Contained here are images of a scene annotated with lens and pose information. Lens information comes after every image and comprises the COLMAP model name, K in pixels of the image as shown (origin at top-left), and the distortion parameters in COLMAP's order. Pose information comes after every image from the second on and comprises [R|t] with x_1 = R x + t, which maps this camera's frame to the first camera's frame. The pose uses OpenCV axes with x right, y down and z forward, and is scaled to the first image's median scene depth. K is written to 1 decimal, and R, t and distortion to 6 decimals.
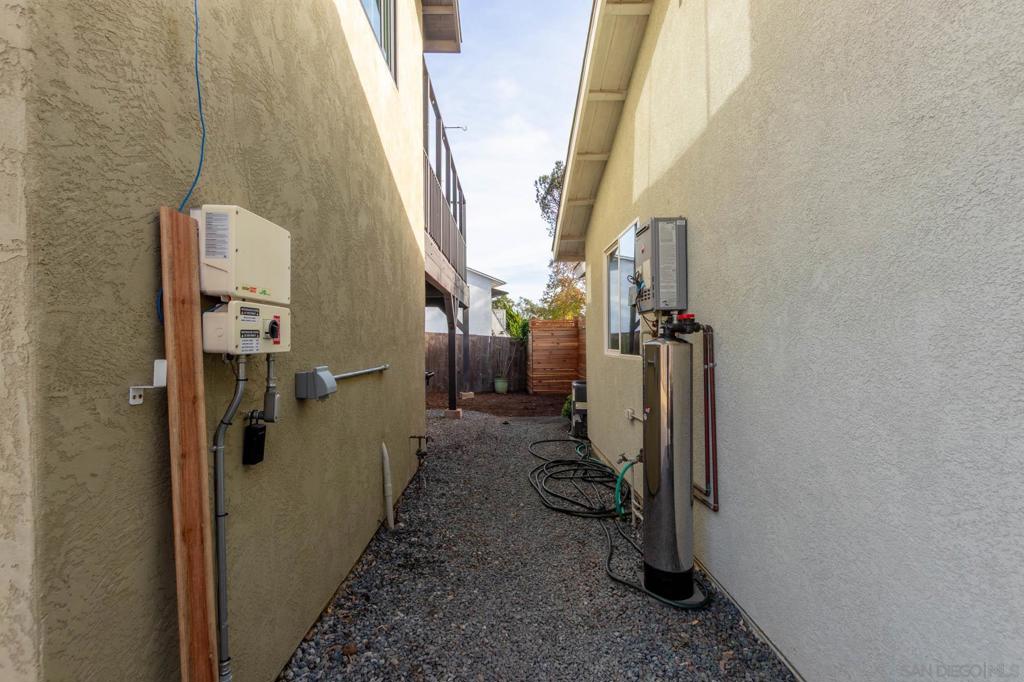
lens RADIAL K [[469.4, 0, 511.8], [0, 469.4, 346.1], [0, 0, 1]] dist [0.008562, -0.003699]
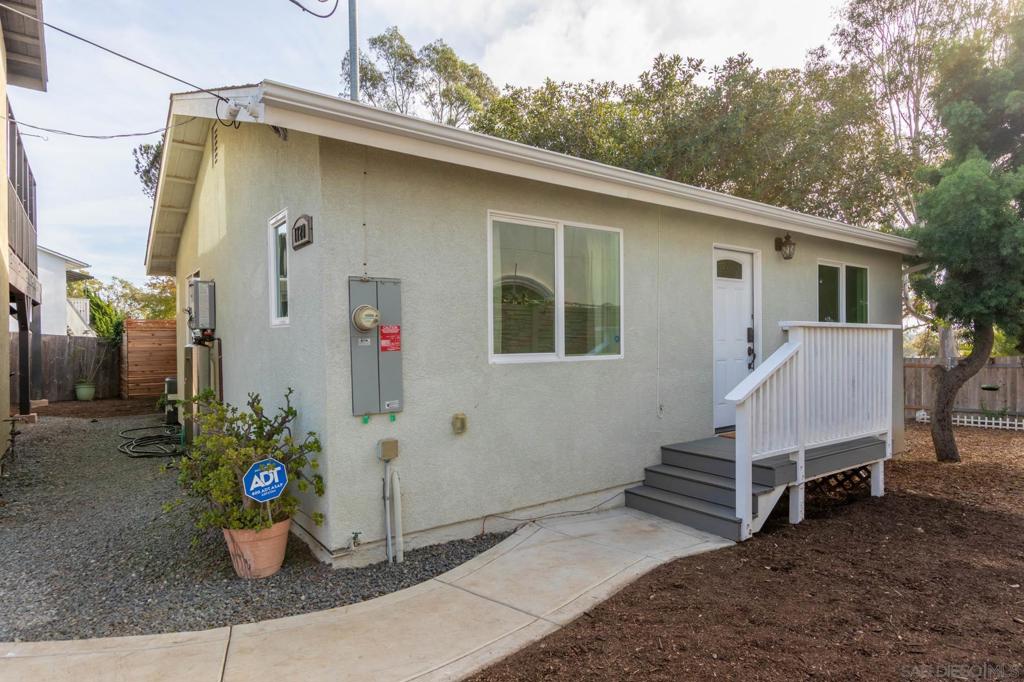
lens RADIAL K [[581.7, 0, 512.1], [0, 581.7, 345.2], [0, 0, 1]] dist [0.007220, -0.001551]
pose [[0.815465, 0.000255, 0.578807, -0.004622], [0.001113, 0.999997, -0.002009, -0.001316], [-0.578806, 0.002283, 0.815462, -0.422739]]
